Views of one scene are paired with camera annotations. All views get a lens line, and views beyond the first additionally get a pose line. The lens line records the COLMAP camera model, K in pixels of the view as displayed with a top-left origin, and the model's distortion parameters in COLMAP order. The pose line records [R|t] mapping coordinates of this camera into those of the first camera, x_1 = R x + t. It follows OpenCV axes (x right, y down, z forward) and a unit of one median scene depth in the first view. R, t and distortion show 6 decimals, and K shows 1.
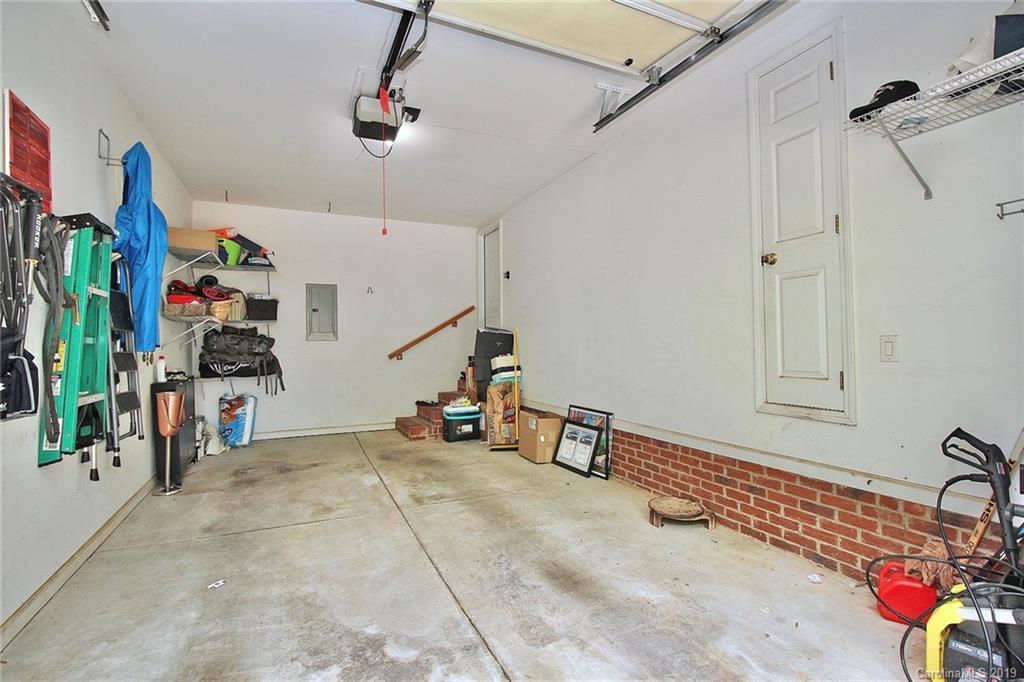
lens RADIAL K [[478.4, 0, 515.1], [0, 478.4, 337.7], [0, 0, 1]] dist [-0.002868, -0.008705]
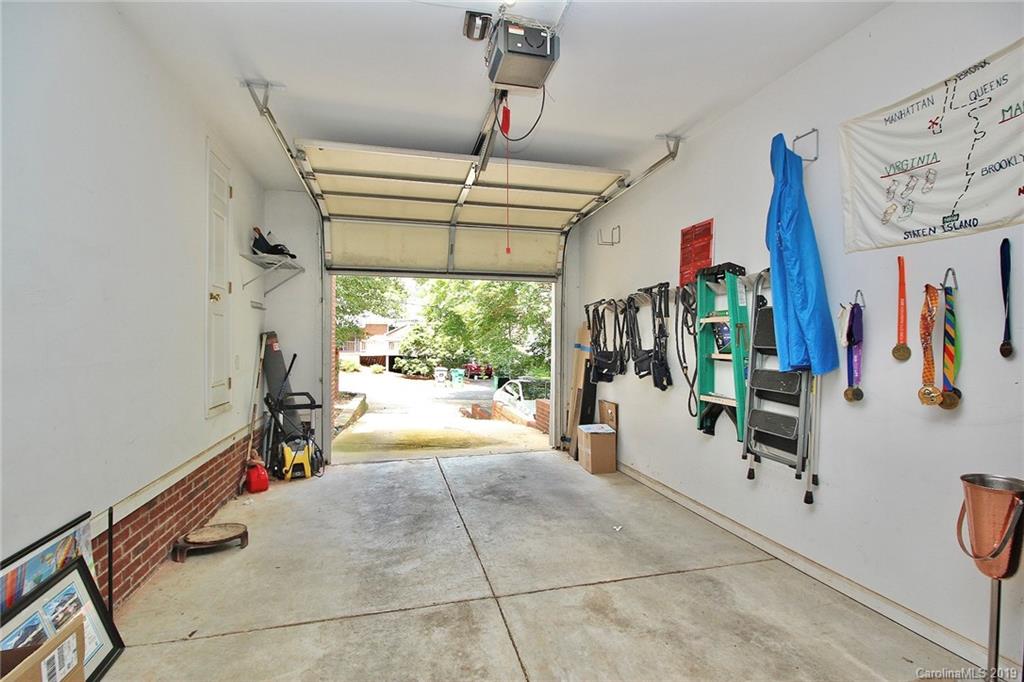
lens RADIAL K [[478.4, 0, 512.2], [0, 478.4, 342.4], [0, 0, 1]] dist [-0.002868, -0.008705]
pose [[-0.983145, 0.010988, 0.182497, -0.414273], [0.008924, 0.999887, -0.012122, -0.016494], [-0.182610, -0.010289, -0.983132, 1.753707]]
